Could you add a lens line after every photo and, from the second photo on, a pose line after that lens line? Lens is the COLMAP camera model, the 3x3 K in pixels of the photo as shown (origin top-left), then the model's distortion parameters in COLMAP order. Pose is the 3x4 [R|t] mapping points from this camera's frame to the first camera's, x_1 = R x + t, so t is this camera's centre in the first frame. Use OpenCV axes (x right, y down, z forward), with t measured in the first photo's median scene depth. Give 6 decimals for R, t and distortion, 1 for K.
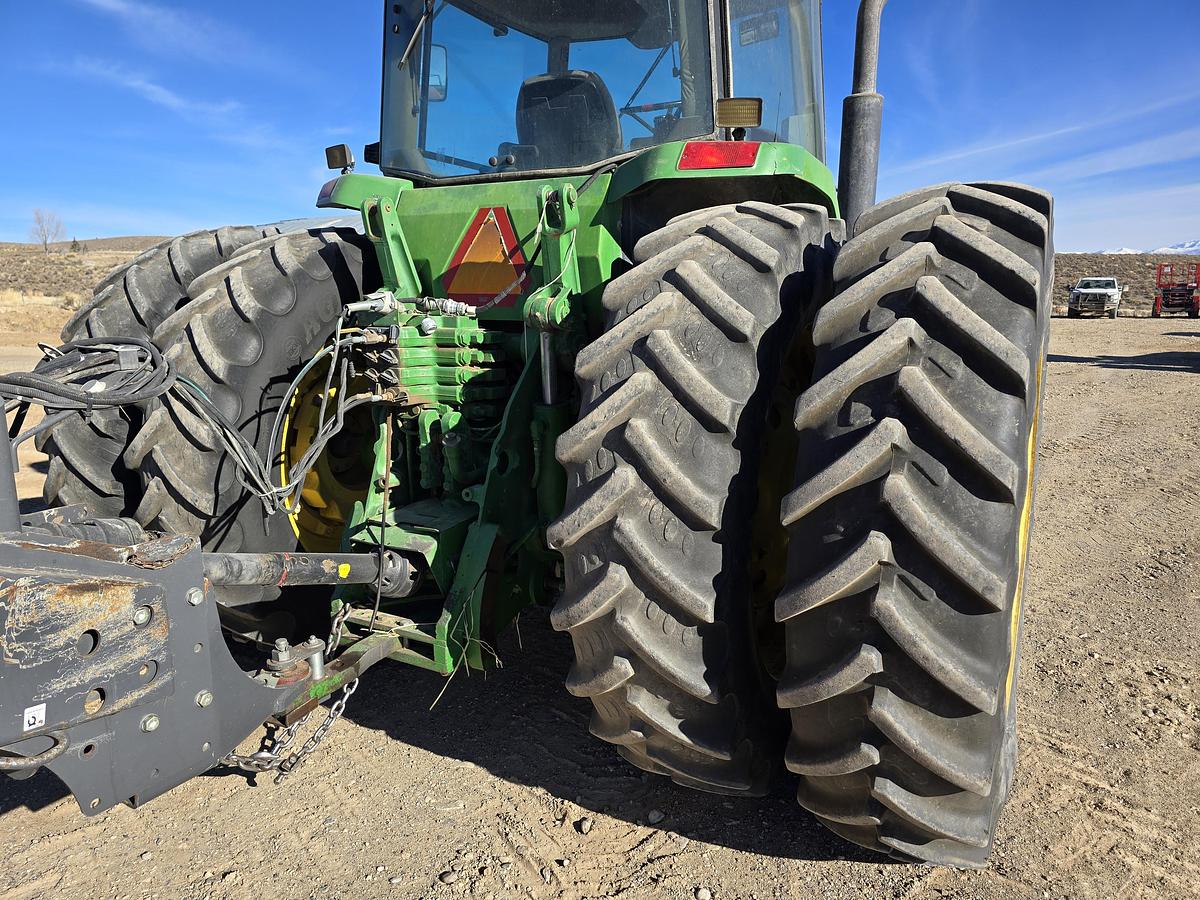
lens RADIAL K [[775.8, 0, 555.8], [0, 775.8, 447.7], [0, 0, 1]] dist [0.056813, -0.032866]
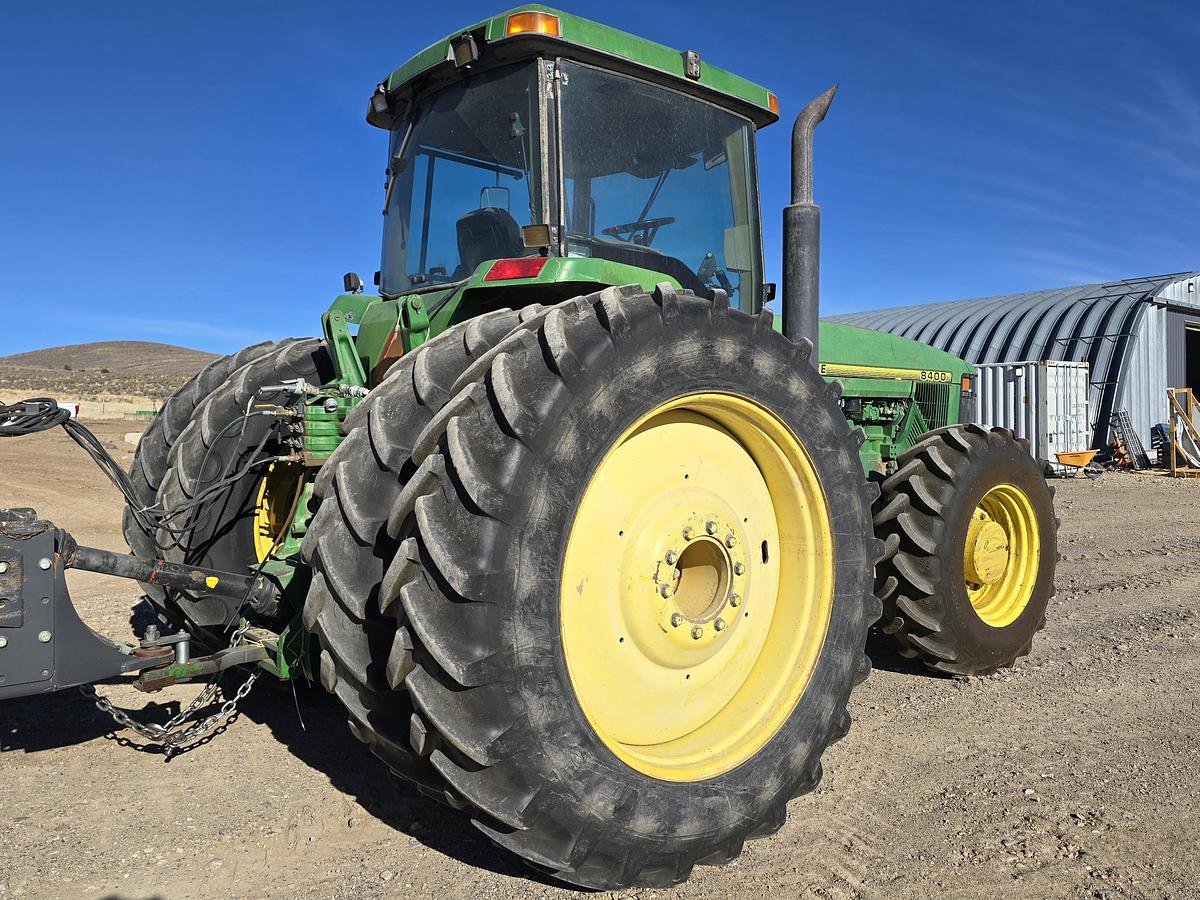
lens RADIAL K [[904.0, 0, 623.5], [0, 904.0, 434.6], [0, 0, 1]] dist [0.070838, -0.063532]
pose [[0.938240, 0.013894, -0.345707, 0.796319], [-0.075703, 0.983226, -0.165941, 0.102170], [0.337602, 0.181864, 0.923553, -0.206687]]
